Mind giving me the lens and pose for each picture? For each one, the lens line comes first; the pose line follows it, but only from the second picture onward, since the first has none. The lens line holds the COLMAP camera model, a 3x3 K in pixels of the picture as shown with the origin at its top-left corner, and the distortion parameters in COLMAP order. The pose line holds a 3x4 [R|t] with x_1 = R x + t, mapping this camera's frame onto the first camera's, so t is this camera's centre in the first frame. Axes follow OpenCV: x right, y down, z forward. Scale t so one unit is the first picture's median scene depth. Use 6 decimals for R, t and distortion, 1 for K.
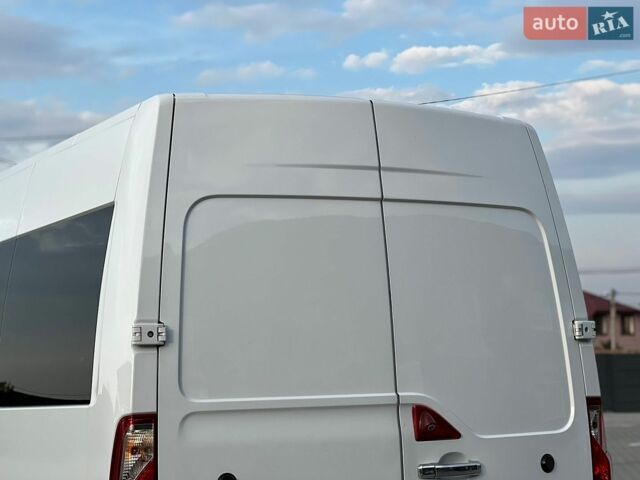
lens RADIAL K [[1420.3, 0, 315.5], [0, 1420.3, 244.3], [0, 0, 1]] dist [0.211292, 0.000000]
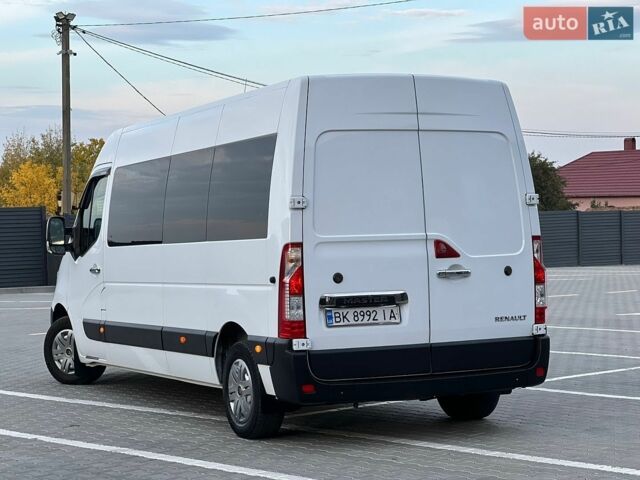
lens RADIAL K [[1420.3, 0, 319.8], [0, 1420.3, 236.8], [0, 0, 1]] dist [0.211292, 0.000000]
pose [[0.998603, 0.000703, -0.052841, 0.016017], [0.004288, 0.995537, 0.094275, -0.069352], [0.052671, -0.094370, 0.994143, -0.882795]]
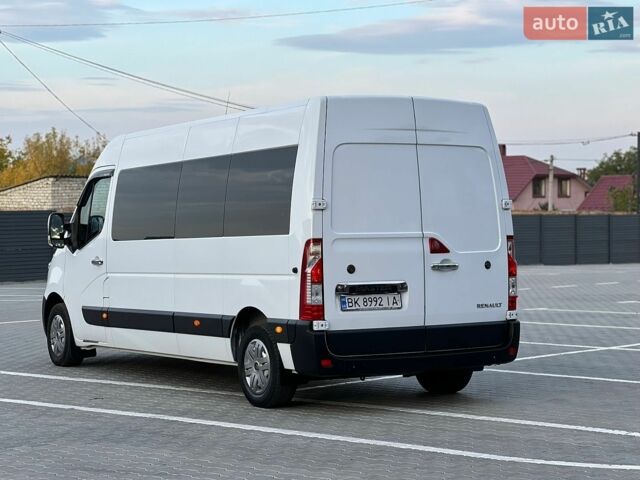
lens RADIAL K [[1420.3, 0, 323.3], [0, 1420.3, 236.1], [0, 0, 1]] dist [0.211292, 0.000000]
pose [[0.998933, 0.012969, 0.044332, -0.194034], [-0.017062, 0.995497, 0.093241, -0.093050], [-0.042924, -0.093897, 0.994656, -1.193641]]
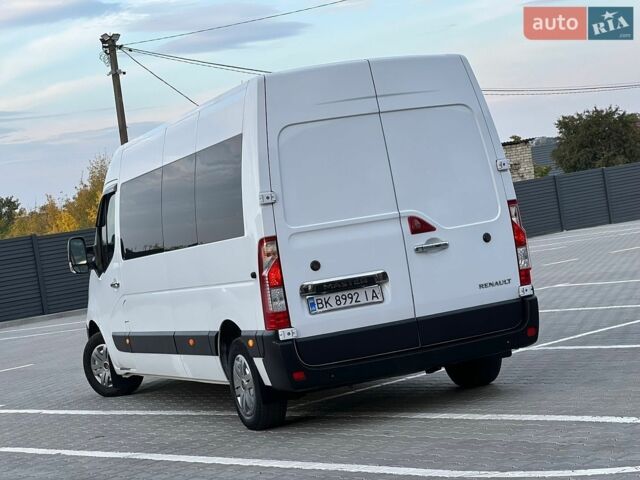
lens RADIAL K [[1420.3, 0, 325.8], [0, 1420.3, 237.8], [0, 0, 1]] dist [0.211292, 0.000000]
pose [[0.985204, -0.122478, -0.119884, 0.185789], [0.134655, 0.985898, 0.099363, -0.065777], [0.106024, -0.114036, 0.987803, -0.922211]]
